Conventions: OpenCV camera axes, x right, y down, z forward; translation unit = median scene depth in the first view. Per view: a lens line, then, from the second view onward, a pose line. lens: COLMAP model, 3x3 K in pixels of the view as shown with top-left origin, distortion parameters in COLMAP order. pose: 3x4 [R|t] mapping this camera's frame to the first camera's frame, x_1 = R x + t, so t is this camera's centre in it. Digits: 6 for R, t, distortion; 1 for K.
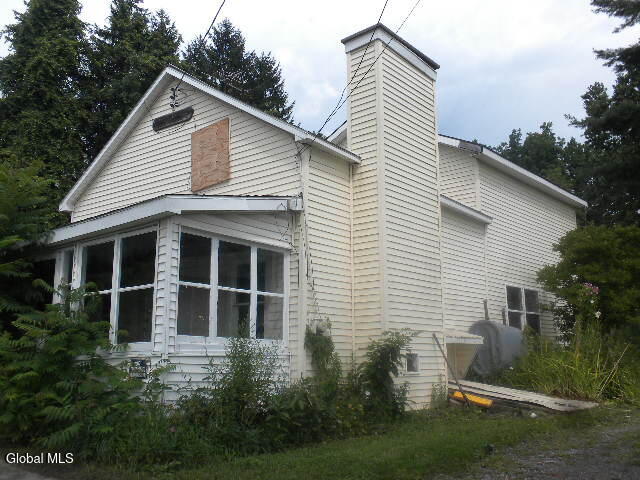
lens RADIAL K [[651.2, 0, 319.0], [0, 651.2, 257.6], [0, 0, 1]] dist [0.022310, -0.063387]
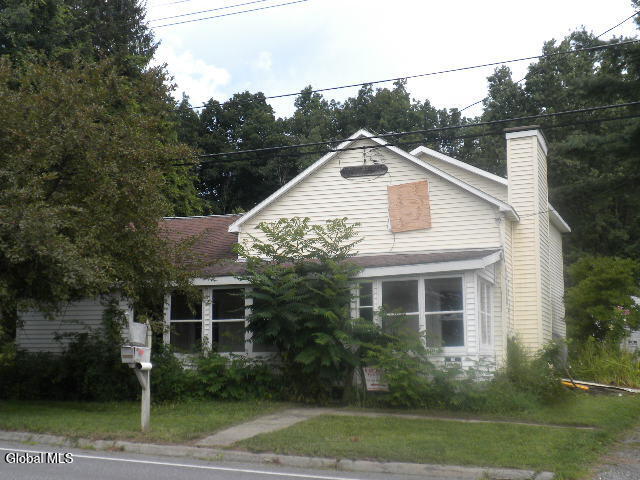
lens RADIAL K [[971.0, 0, 318.7], [0, 971.0, 282.9], [0, 0, 1]] dist [-0.007487, 0.008368]
pose [[0.942739, 0.033529, 0.331843, -1.031131], [-0.054085, 0.997134, 0.052902, -0.101046], [-0.329118, -0.067820, 0.941850, -0.843048]]
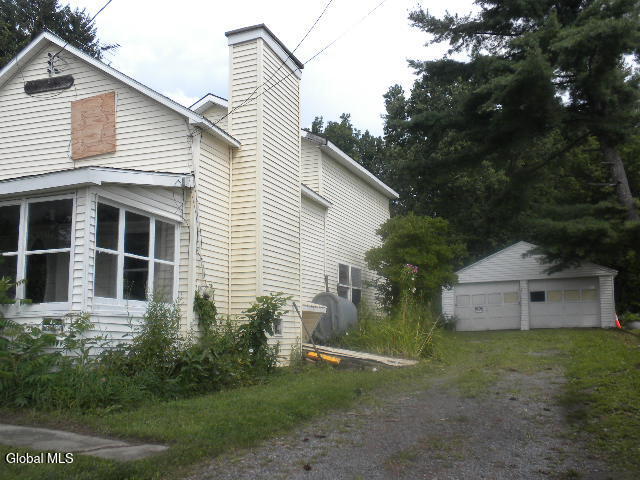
lens RADIAL K [[651.2, 0, 319.0], [0, 651.2, 257.6], [0, 0, 1]] dist [0.022310, -0.063387]
pose [[0.948563, 0.040669, 0.313964, -0.150143], [-0.052530, 0.998186, 0.029406, 0.002119], [-0.312199, -0.044386, 0.948979, -0.106039]]
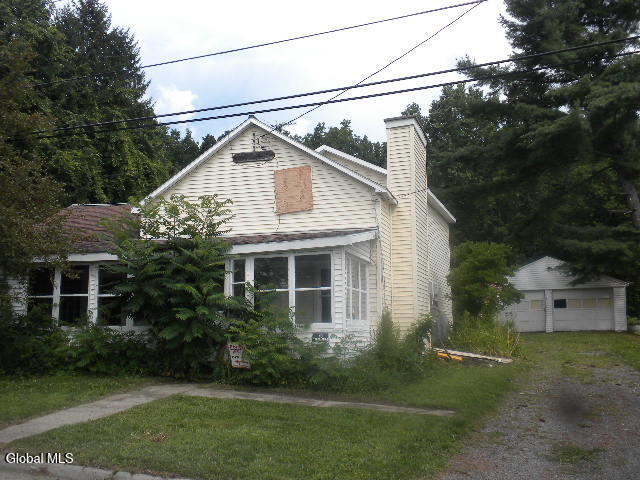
lens RADIAL K [[664.8, 0, 309.1], [0, 664.8, 257.3], [0, 0, 1]] dist [-0.064621, 0.100826]
pose [[0.939095, 0.043992, 0.340830, -0.645378], [-0.059378, 0.997627, 0.034839, -0.064981], [-0.338489, -0.052955, 0.939479, -0.388607]]
